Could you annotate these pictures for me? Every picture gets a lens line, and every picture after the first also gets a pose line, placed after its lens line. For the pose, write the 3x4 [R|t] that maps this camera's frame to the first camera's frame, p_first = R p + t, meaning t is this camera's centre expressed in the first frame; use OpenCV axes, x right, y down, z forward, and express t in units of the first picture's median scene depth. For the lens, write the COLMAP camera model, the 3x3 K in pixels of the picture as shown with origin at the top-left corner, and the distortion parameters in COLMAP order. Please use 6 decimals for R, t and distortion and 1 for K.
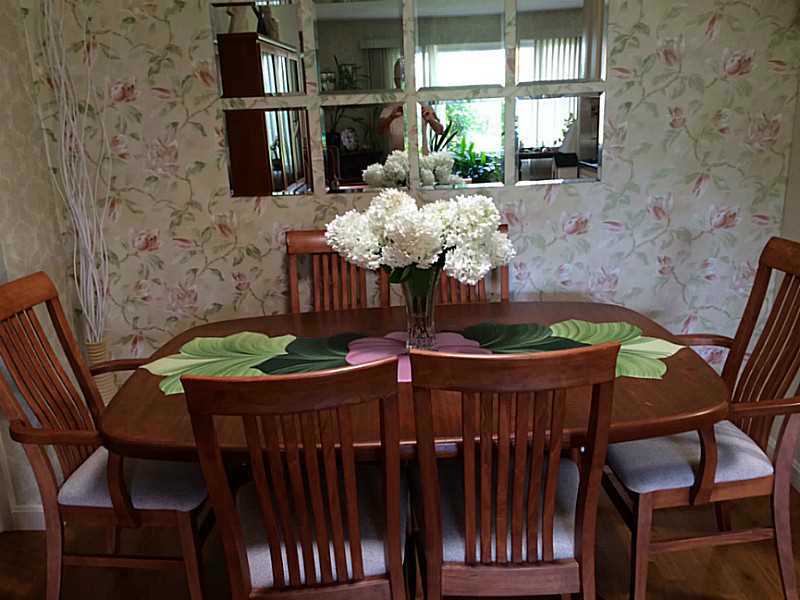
lens RADIAL K [[676.0, 0, 399.0], [0, 676.0, 295.6], [0, 0, 1]] dist [0.068306, -0.070884]
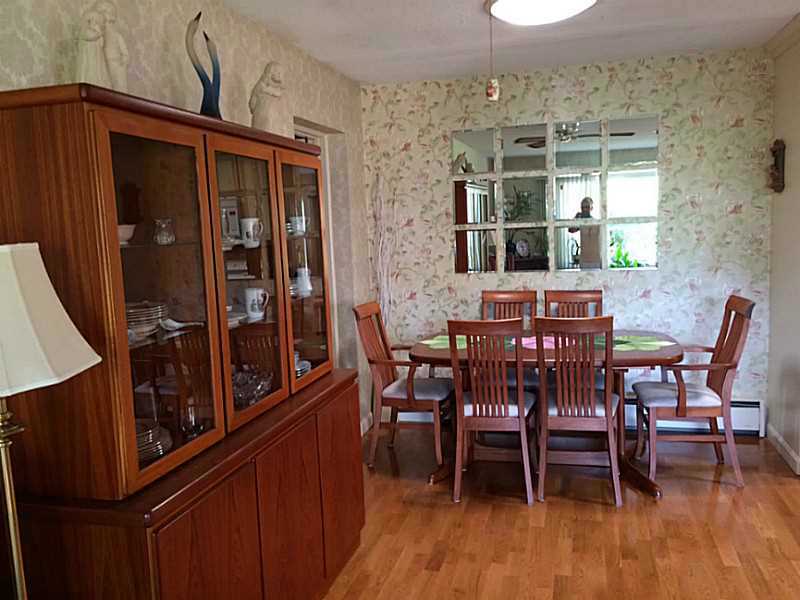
lens RADIAL K [[676.0, 0, 399.0], [0, 676.0, 295.6], [0, 0, 1]] dist [0.068306, -0.070884]
pose [[0.967130, 0.031443, -0.252332, 0.090890], [-0.071094, 0.986188, -0.149599, 0.224360], [0.244143, 0.162621, 0.956007, -0.903634]]
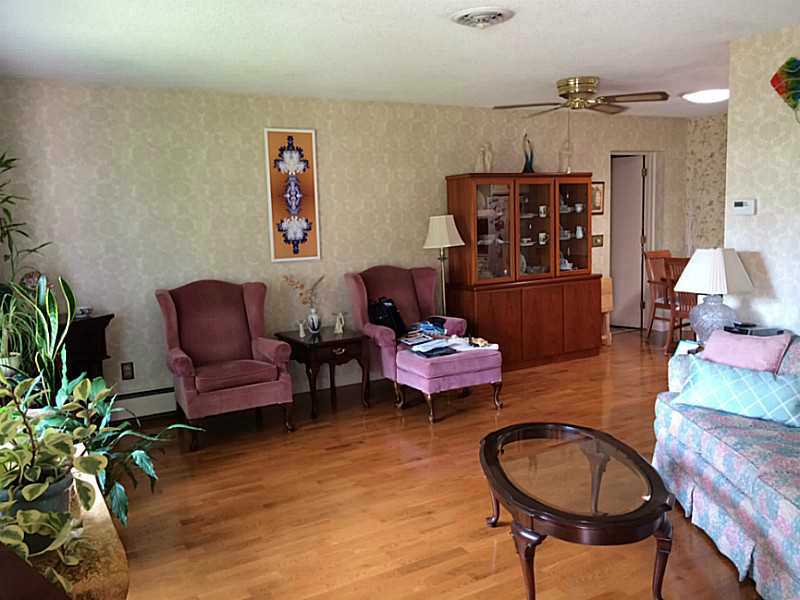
lens RADIAL K [[676.0, 0, 399.0], [0, 676.0, 295.6], [0, 0, 1]] dist [0.068306, -0.070884]
pose [[0.503494, 0.132285, -0.853812, 1.661615], [-0.222193, 0.974798, 0.020003, 0.390932], [0.834940, 0.179639, 0.520197, -1.818269]]
